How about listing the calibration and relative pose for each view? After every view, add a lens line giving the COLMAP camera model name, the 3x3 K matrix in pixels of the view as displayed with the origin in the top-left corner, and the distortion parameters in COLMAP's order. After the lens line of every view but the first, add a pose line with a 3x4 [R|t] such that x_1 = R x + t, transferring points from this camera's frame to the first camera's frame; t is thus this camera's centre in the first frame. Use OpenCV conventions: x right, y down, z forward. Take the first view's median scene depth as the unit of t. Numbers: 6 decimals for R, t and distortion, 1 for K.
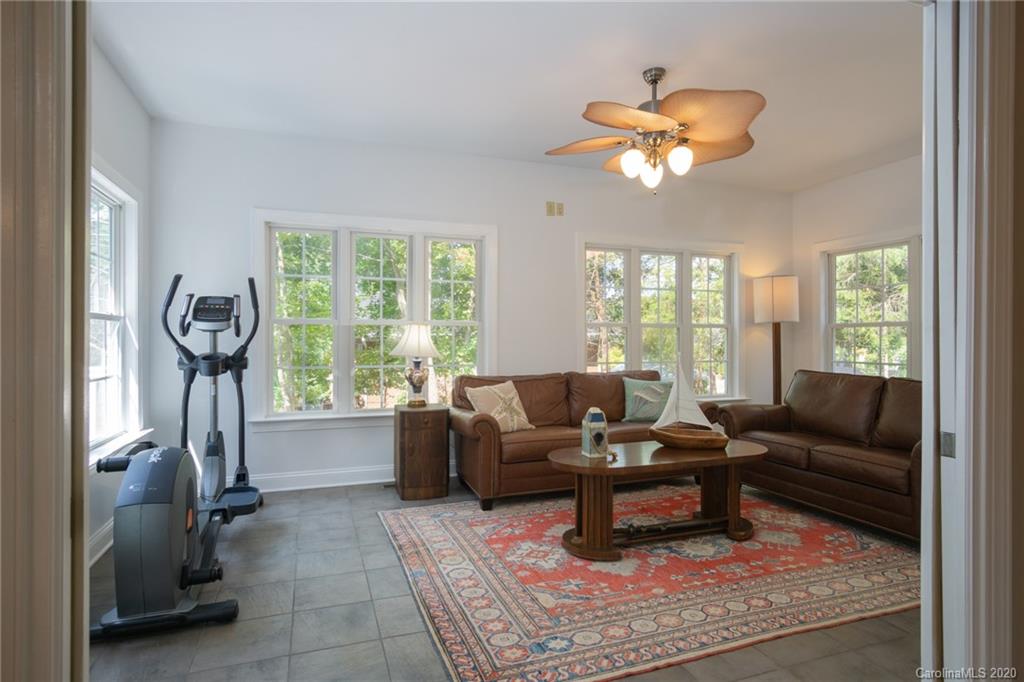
lens RADIAL K [[543.8, 0, 486.0], [0, 543.8, 337.4], [0, 0, 1]] dist [-0.016144, 0.000339]
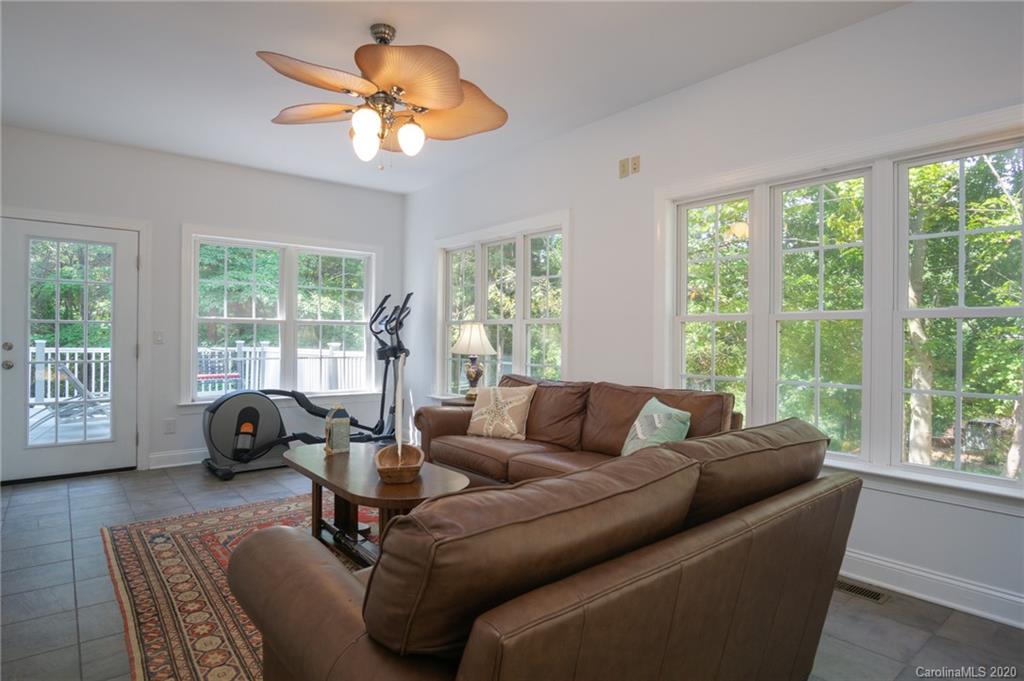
lens RADIAL K [[543.8, 0, 486.0], [0, 543.8, 336.9], [0, 0, 1]] dist [-0.016144, 0.000339]
pose [[0.346268, 0.006547, -0.938113, 1.544398], [-0.007590, 0.999962, 0.004177, -0.003877], [0.938105, 0.005674, 0.346305, 1.118207]]
